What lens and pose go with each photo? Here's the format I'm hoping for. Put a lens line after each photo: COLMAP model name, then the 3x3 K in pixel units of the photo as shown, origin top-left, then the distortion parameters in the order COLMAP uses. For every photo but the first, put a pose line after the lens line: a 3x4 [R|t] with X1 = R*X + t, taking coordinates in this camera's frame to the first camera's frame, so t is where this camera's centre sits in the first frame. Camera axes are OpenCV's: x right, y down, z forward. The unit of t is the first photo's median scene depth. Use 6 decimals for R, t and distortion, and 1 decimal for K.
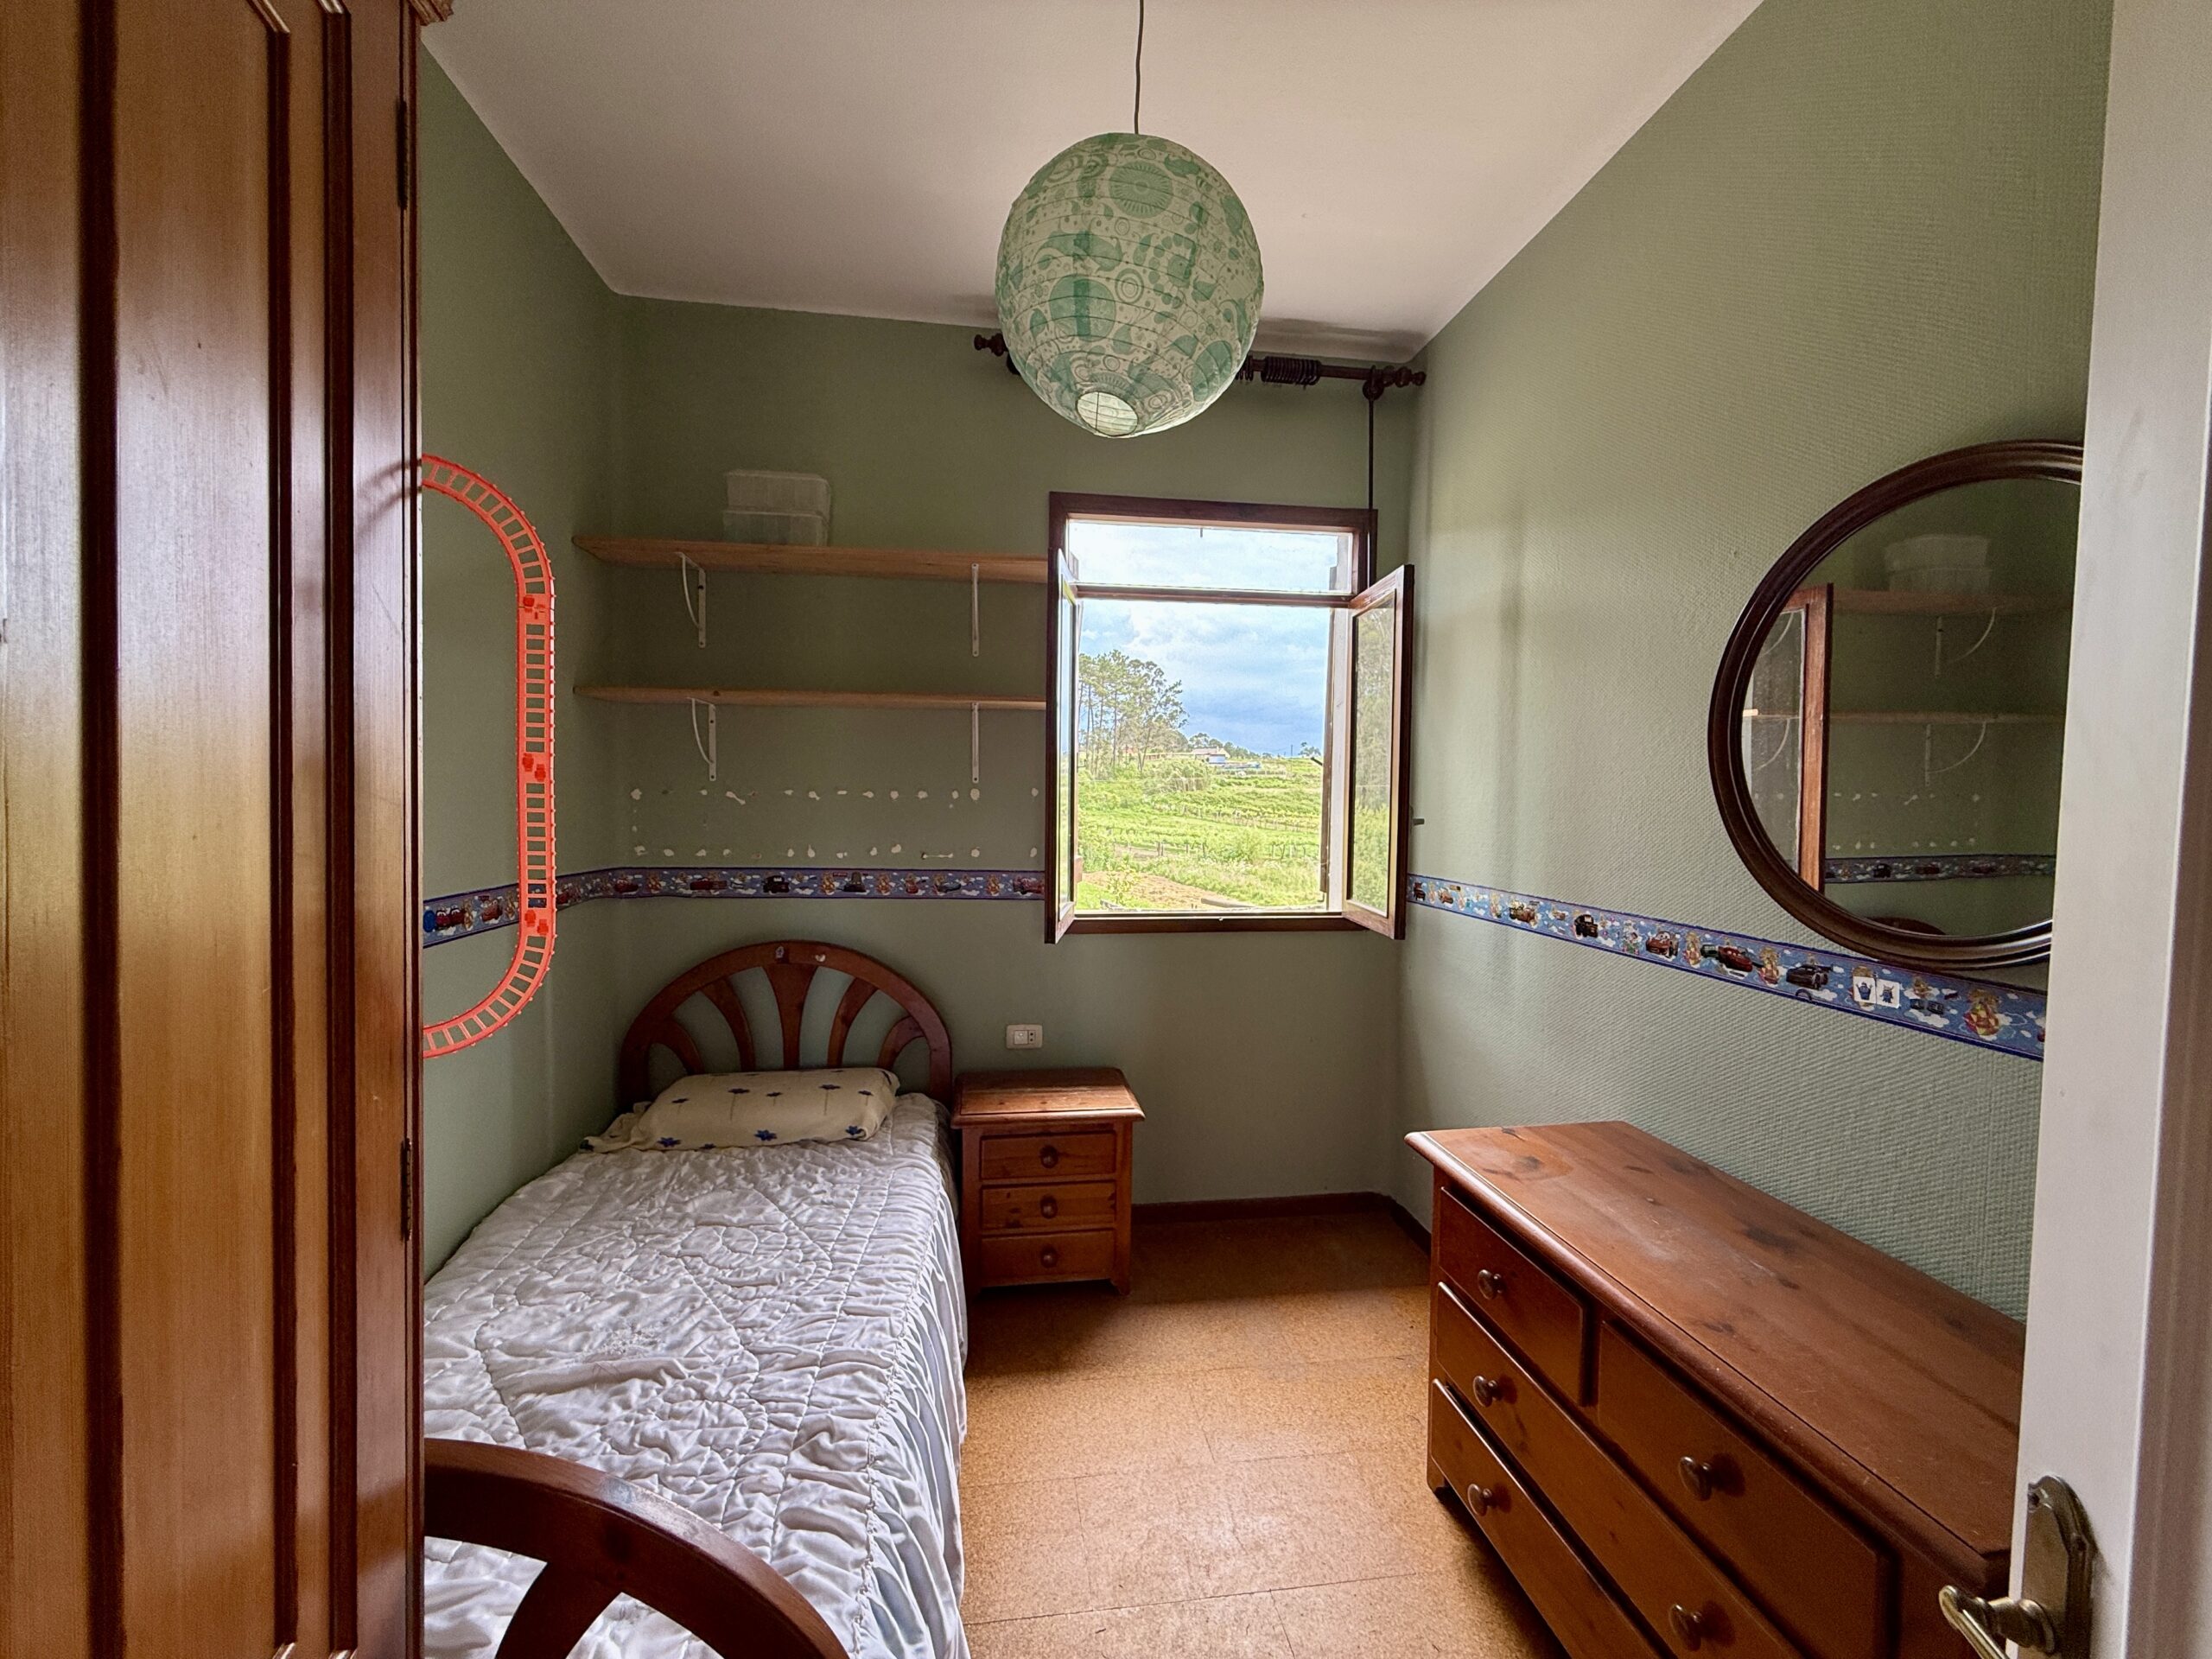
lens RADIAL K [[881.1, 0, 1103.4], [0, 881.1, 829.4], [0, 0, 1]] dist [-0.000444, 0.000184]
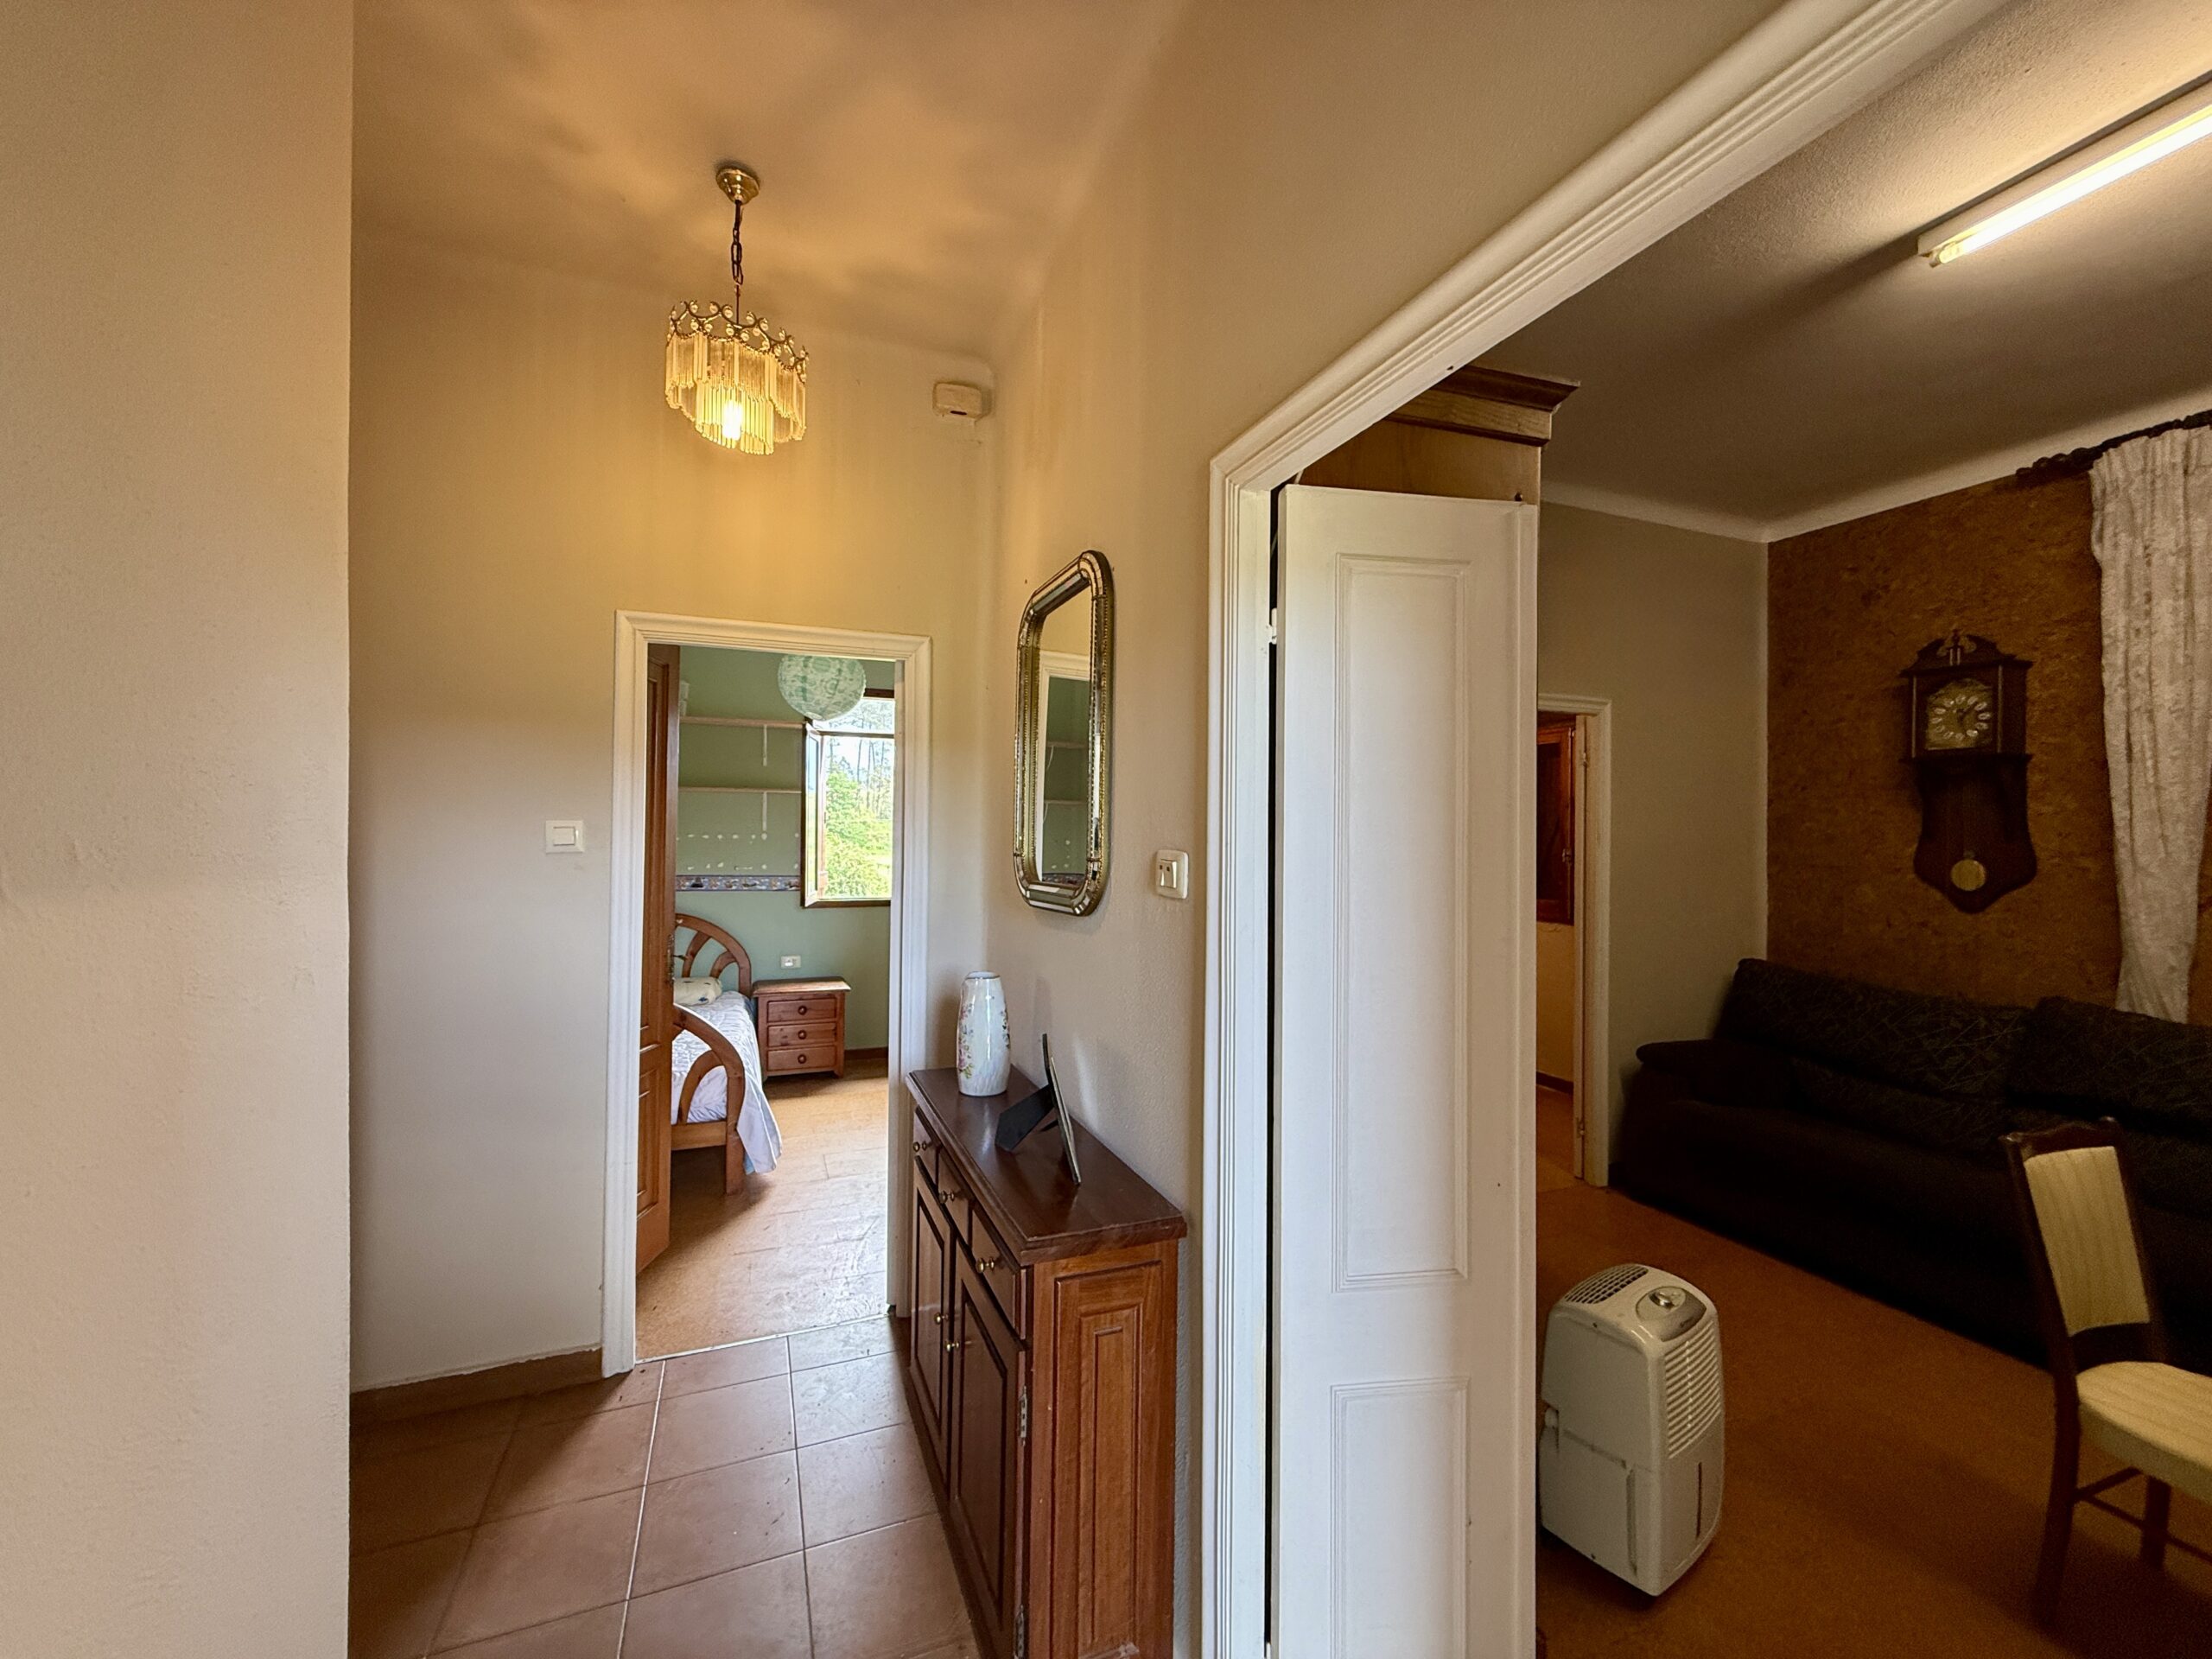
lens RADIAL K [[881.1, 0, 1103.4], [0, 881.1, 829.4], [0, 0, 1]] dist [-0.000444, 0.000184]
pose [[0.970264, -0.007309, 0.241939, 0.116085], [0.017536, 0.999040, -0.040145, 0.037543], [-0.241413, 0.043194, 0.969461, -1.104707]]
